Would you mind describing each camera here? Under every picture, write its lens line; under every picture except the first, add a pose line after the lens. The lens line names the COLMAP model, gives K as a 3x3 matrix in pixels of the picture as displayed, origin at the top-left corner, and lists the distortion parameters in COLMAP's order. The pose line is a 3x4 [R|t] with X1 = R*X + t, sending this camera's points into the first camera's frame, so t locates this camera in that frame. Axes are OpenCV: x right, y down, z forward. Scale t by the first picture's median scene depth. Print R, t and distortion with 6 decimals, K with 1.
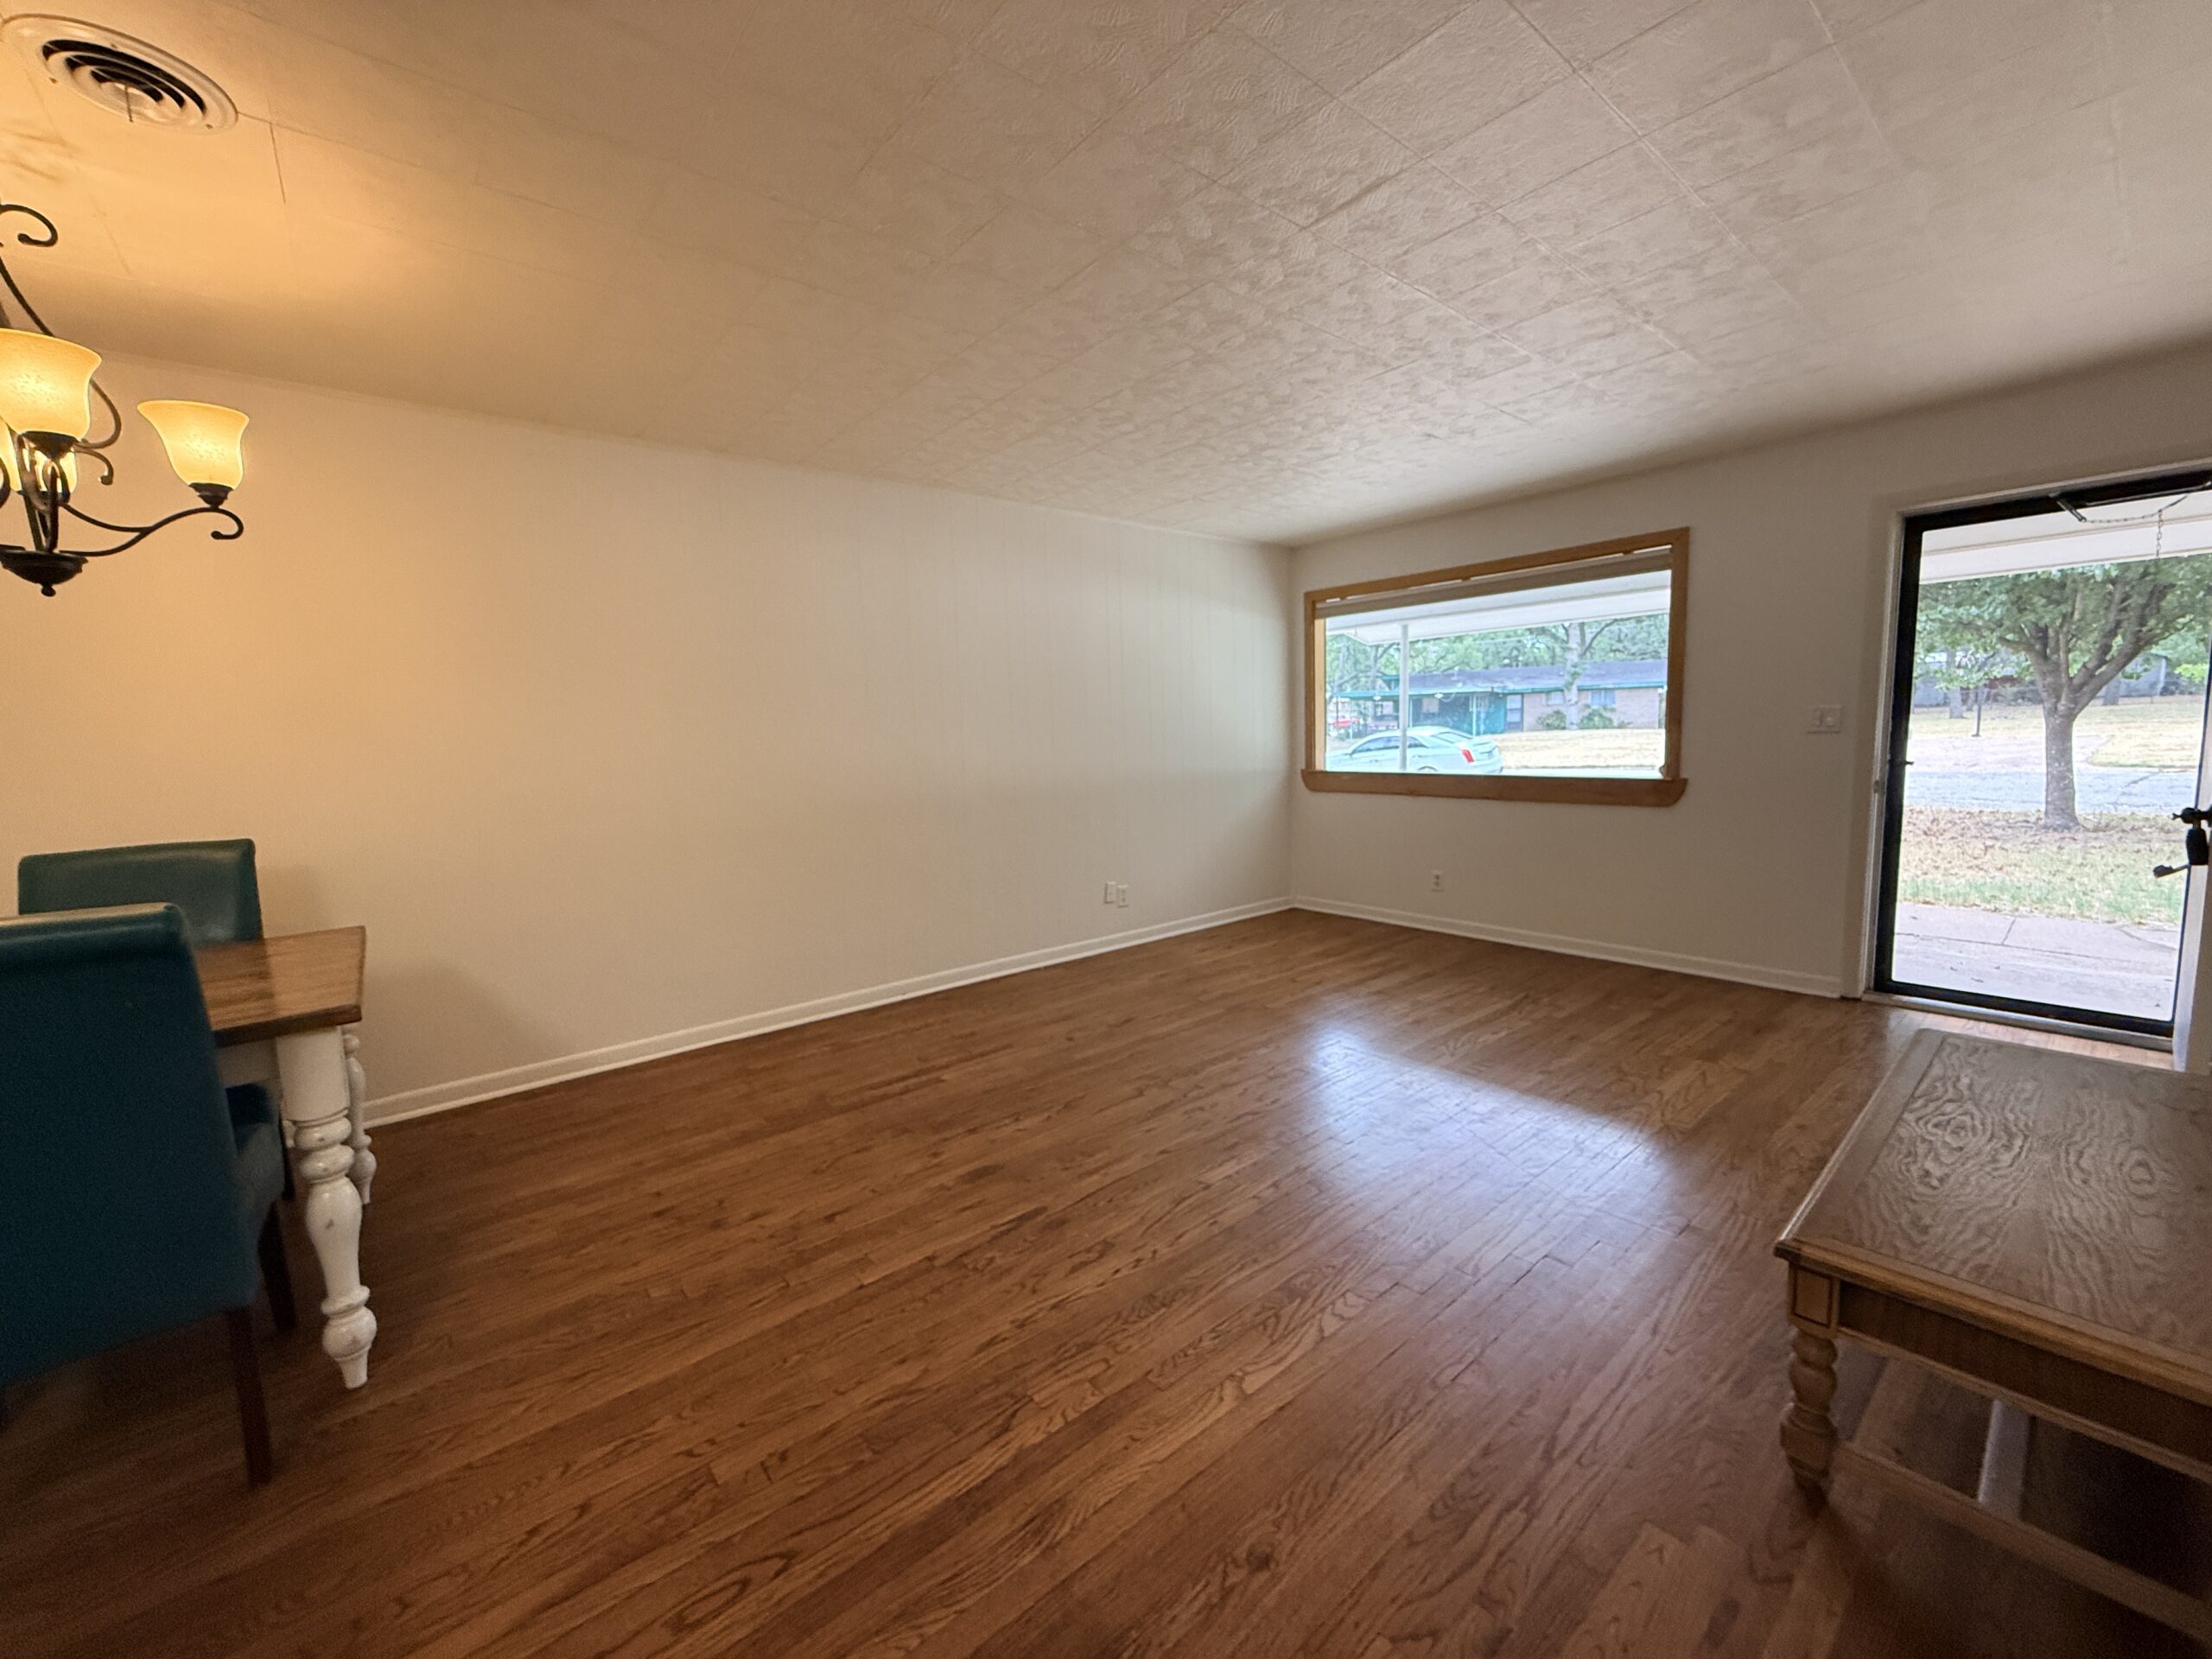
lens RADIAL K [[878.5, 0, 1101.7], [0, 878.5, 832.5], [0, 0, 1]] dist [0.000933, 0.000330]
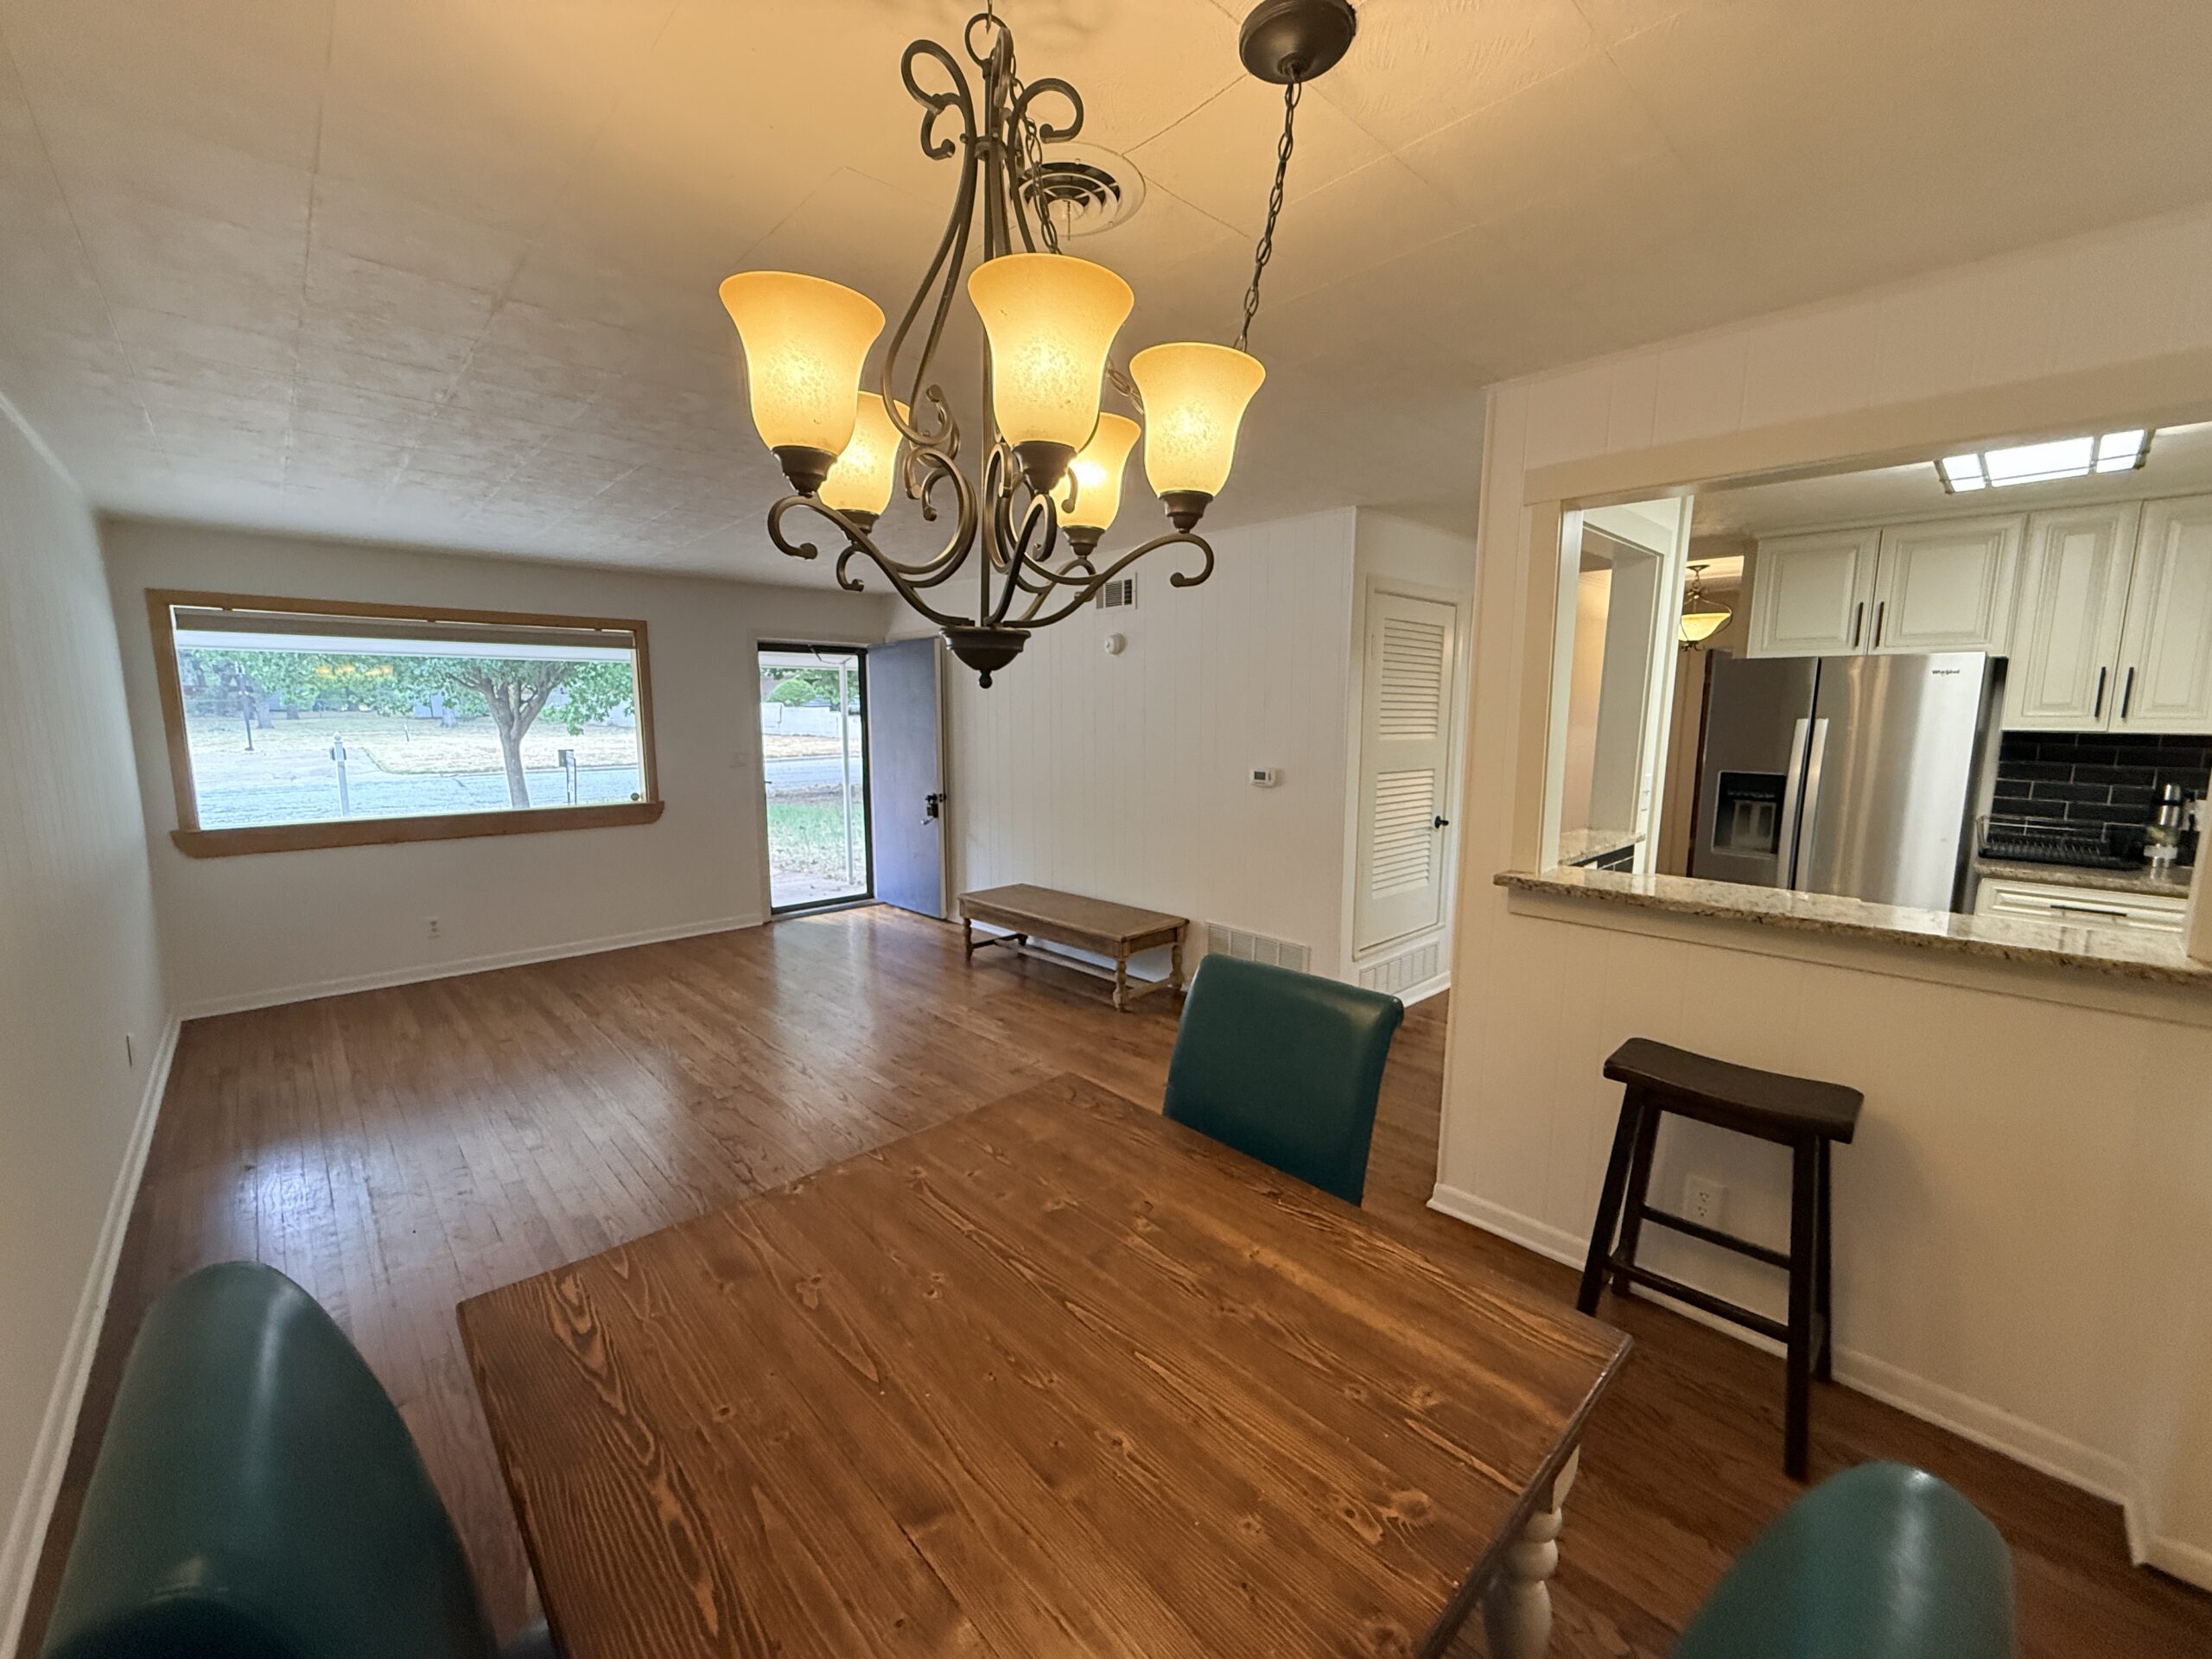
lens RADIAL K [[878.5, 0, 1101.7], [0, 878.5, 832.5], [0, 0, 1]] dist [0.000933, 0.000330]
pose [[-0.064734, -0.108736, 0.991961, -1.203870], [0.118414, 0.986185, 0.115831, -0.142838], [-0.990852, 0.124960, -0.050964, 0.610563]]
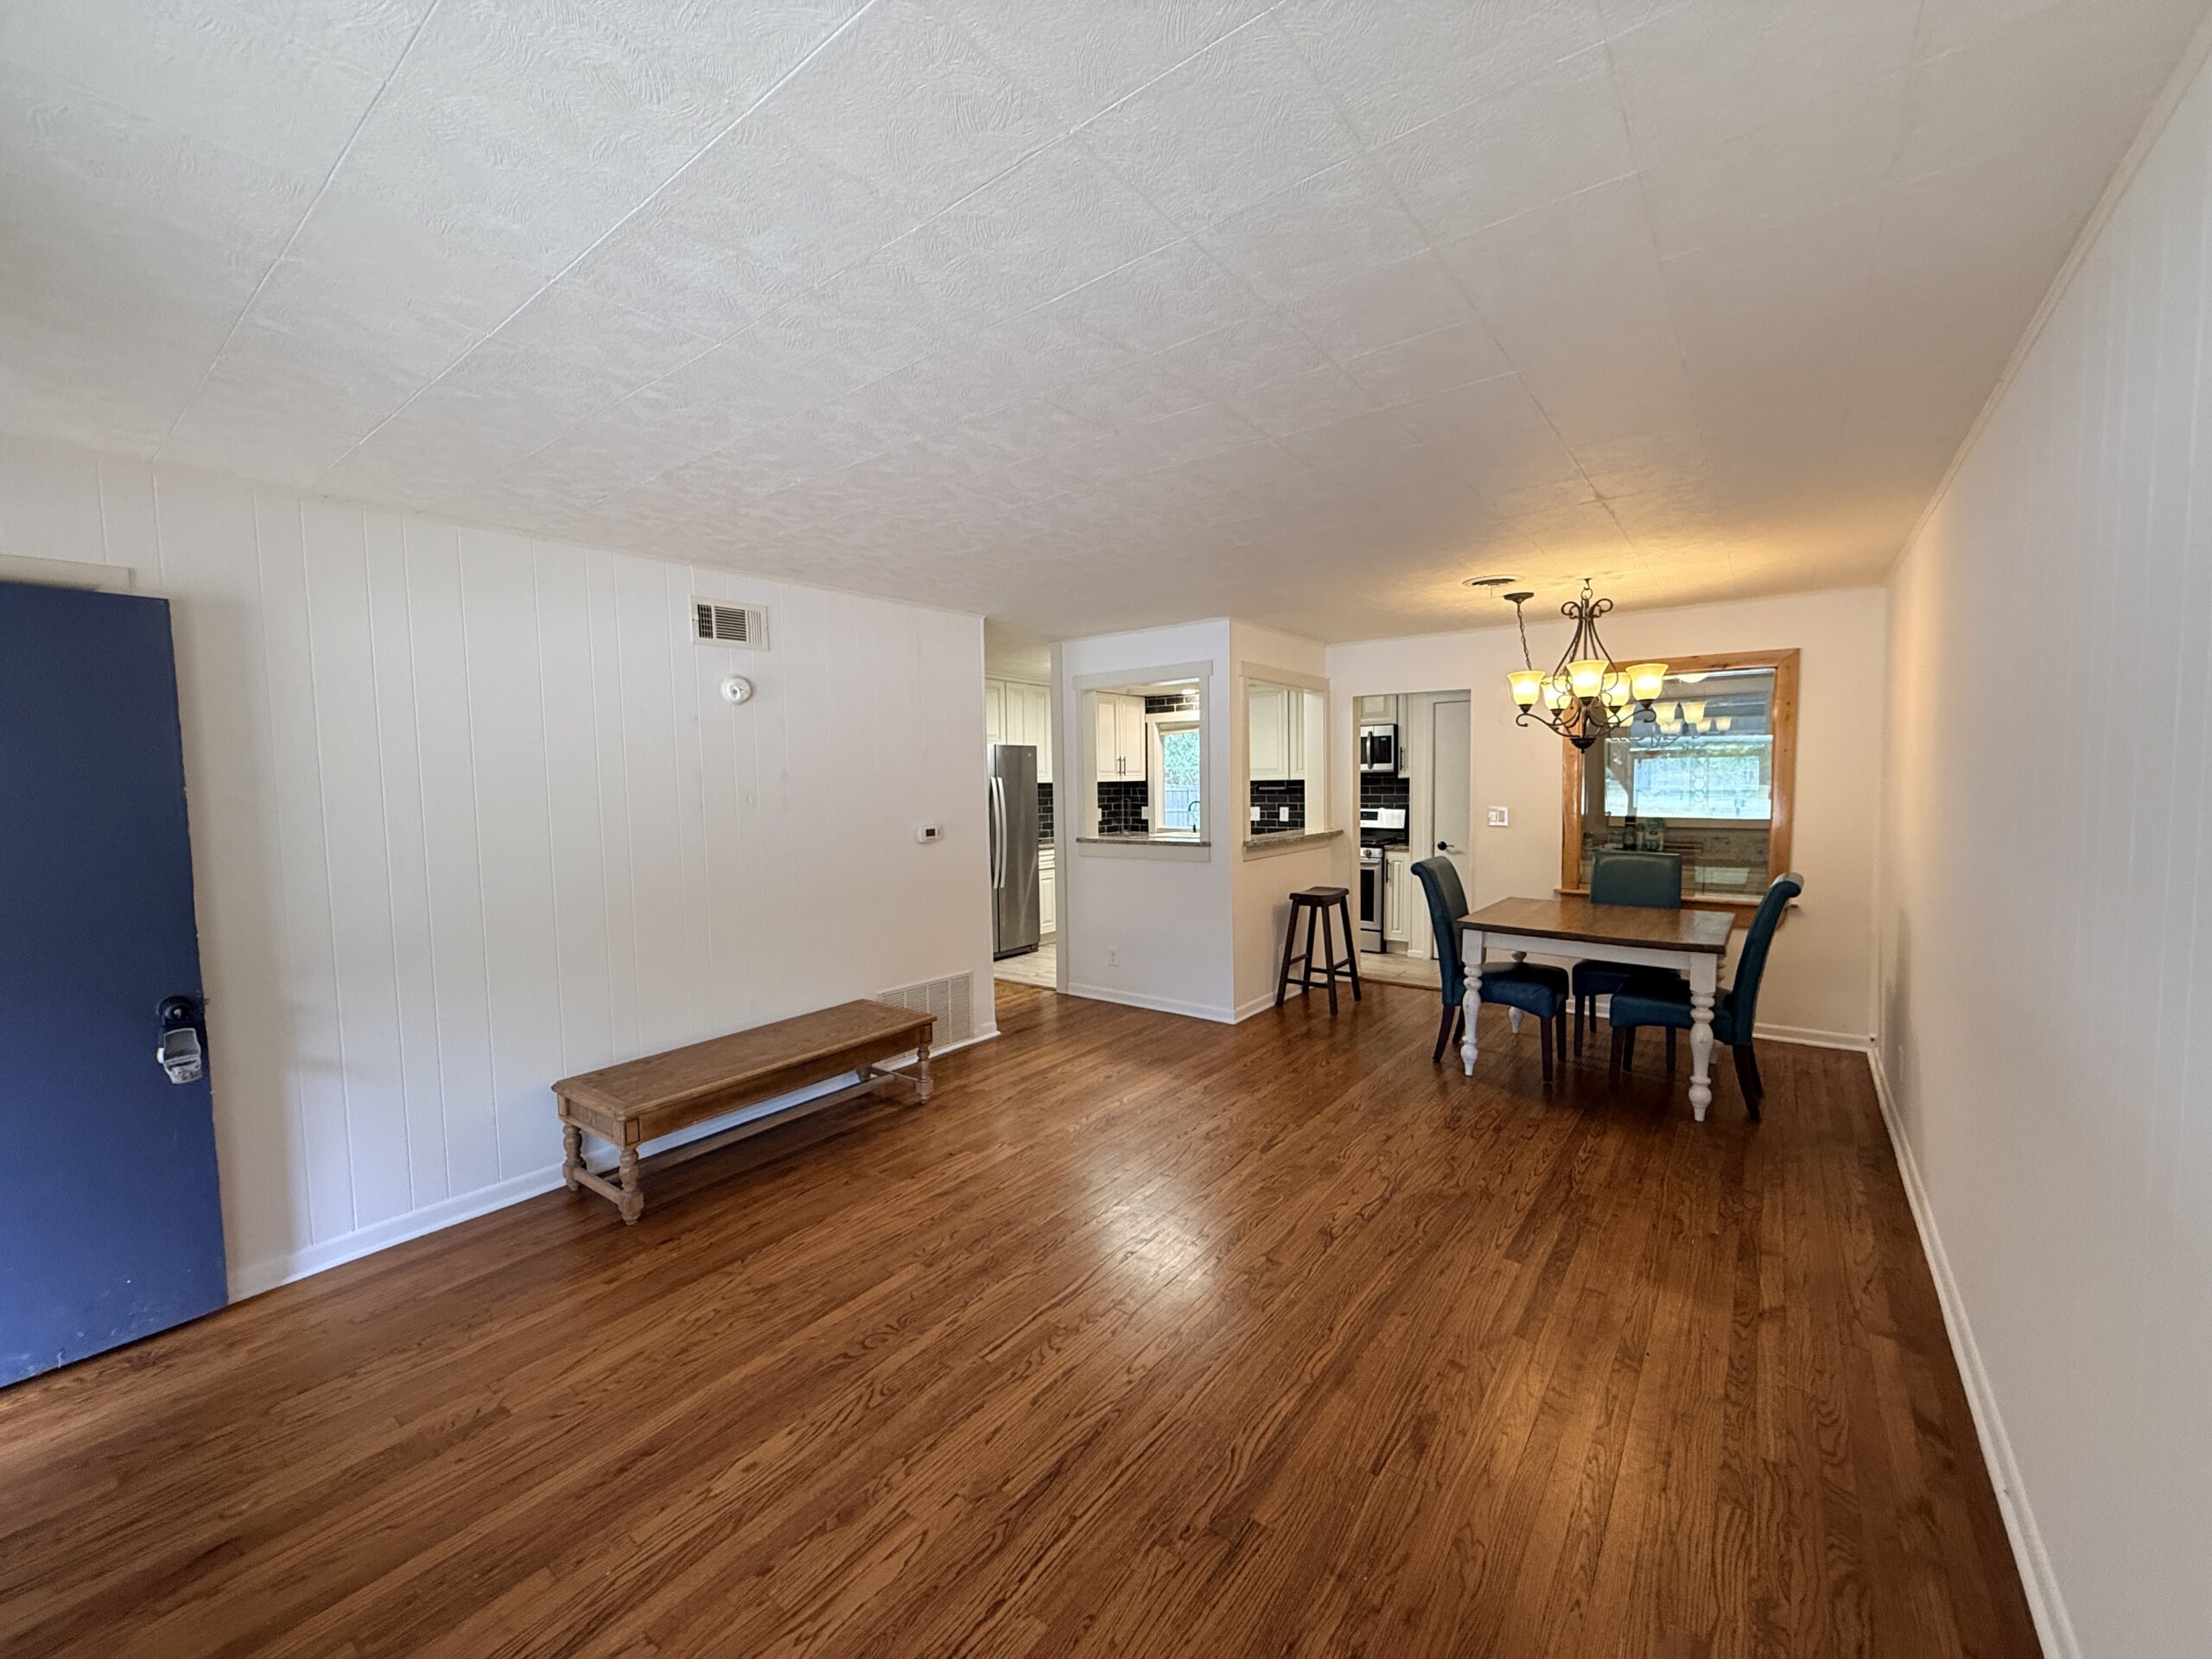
lens RADIAL K [[878.5, 0, 1101.7], [0, 878.5, 832.5], [0, 0, 1]] dist [0.000933, 0.000330]
pose [[-0.974223, 0.060825, -0.217232, 0.428559], [0.020205, 0.982621, 0.184522, -0.339282], [0.224680, 0.175376, -0.958521, 1.973518]]
